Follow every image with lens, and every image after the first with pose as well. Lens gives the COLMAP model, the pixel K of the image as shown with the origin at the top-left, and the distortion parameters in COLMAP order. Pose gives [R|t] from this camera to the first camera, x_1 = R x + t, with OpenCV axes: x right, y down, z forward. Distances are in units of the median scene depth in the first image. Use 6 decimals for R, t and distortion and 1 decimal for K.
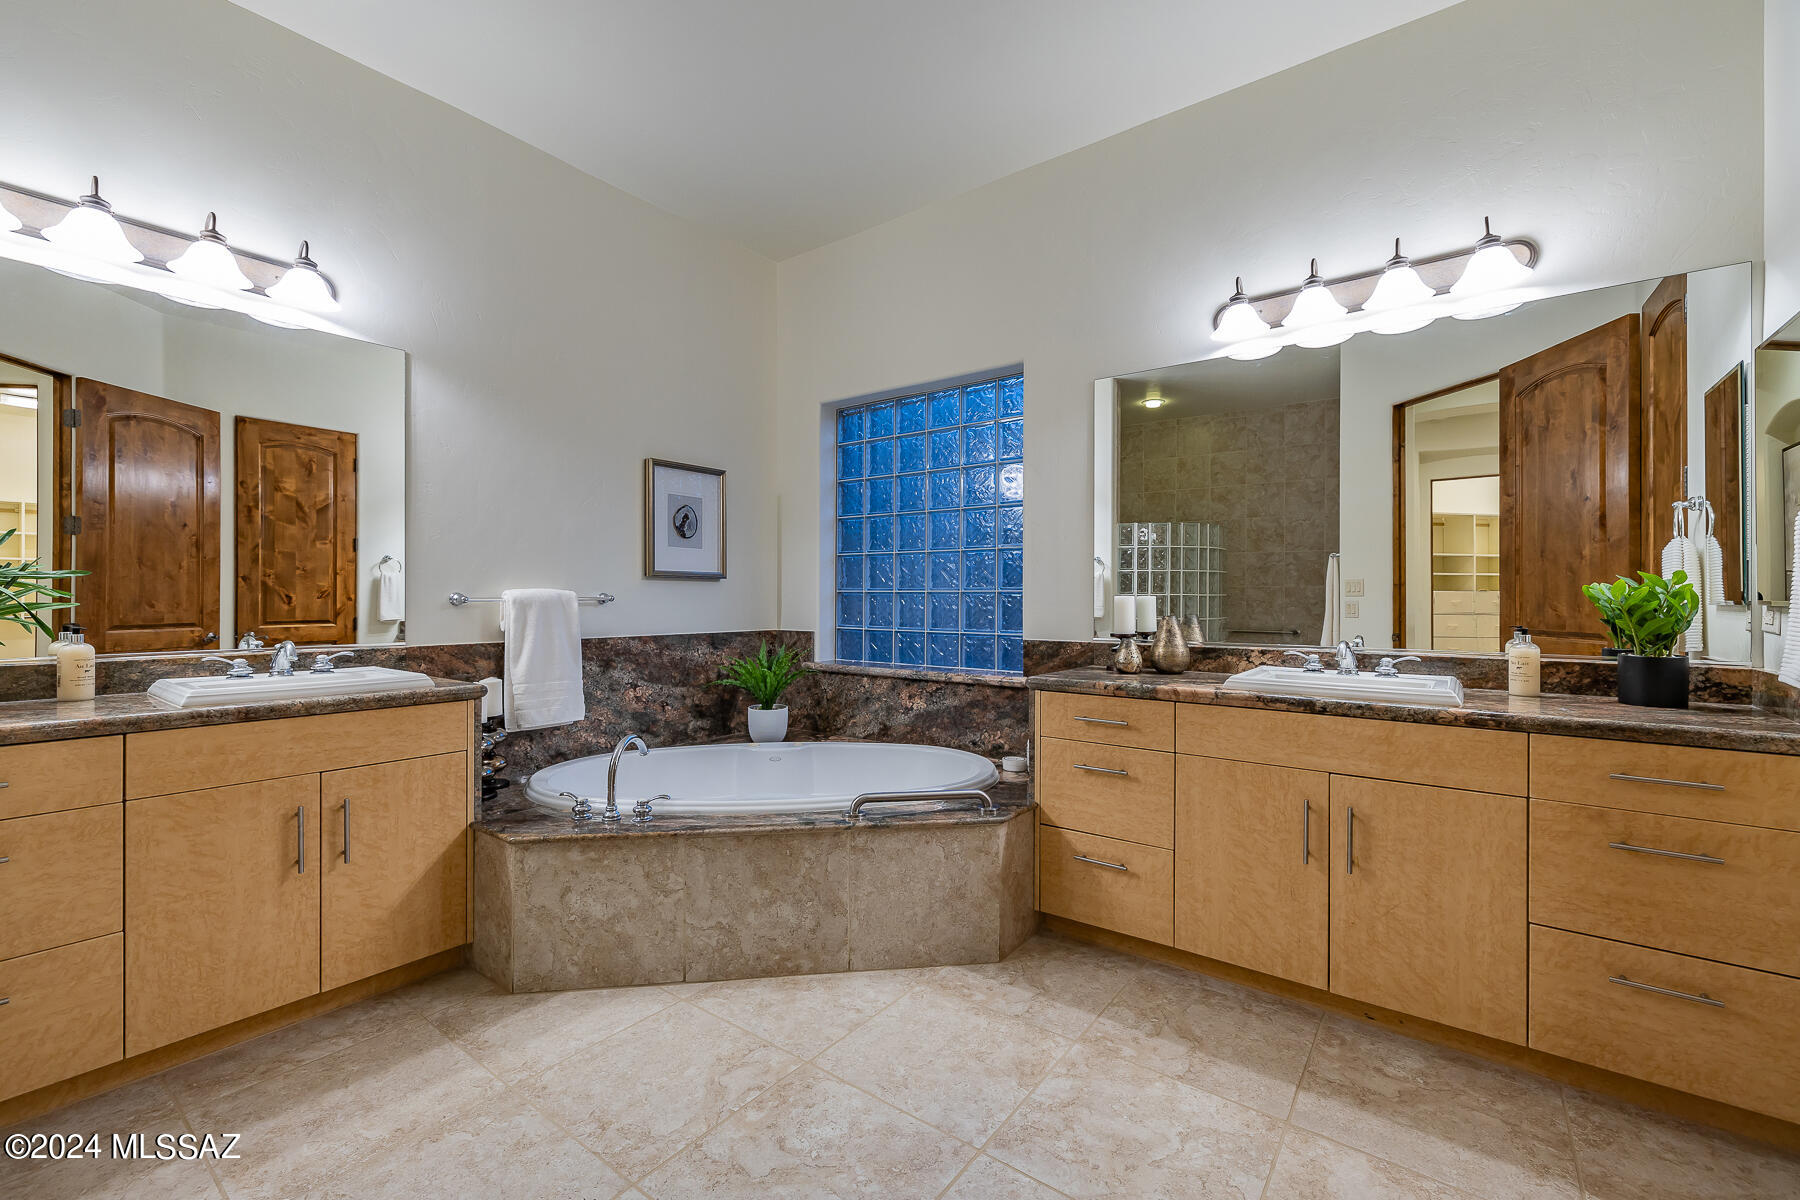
lens RADIAL K [[769.9, 0, 897.7], [0, 769.9, 600.2], [0, 0, 1]] dist [0.003138, 0.000749]
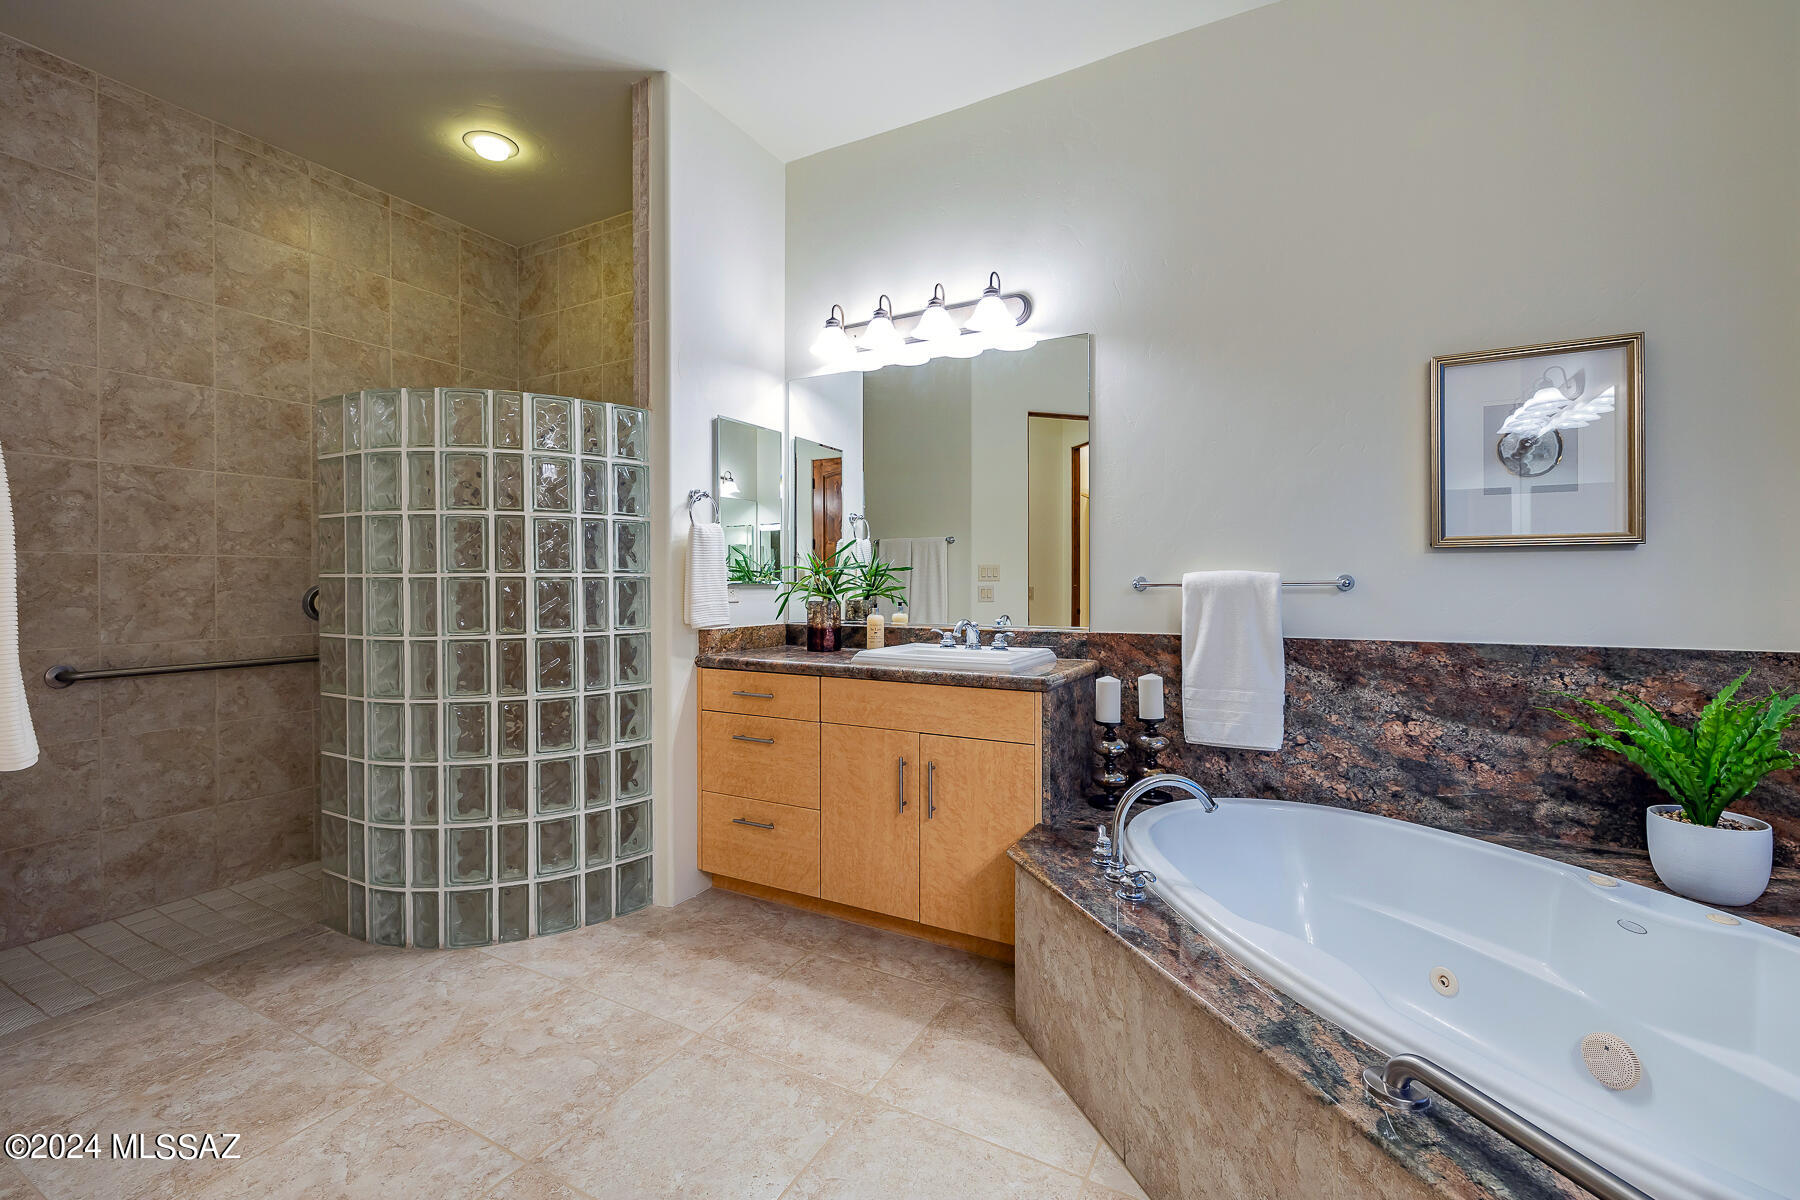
lens RADIAL K [[769.9, 0, 898.9], [0, 769.9, 583.4], [0, 0, 1]] dist [0.003138, 0.000749]
pose [[0.138047, -0.001541, -0.990424, 0.259760], [-0.001427, 0.999997, -0.001755, -0.000116], [0.990425, 0.001656, 0.138045, 0.527657]]
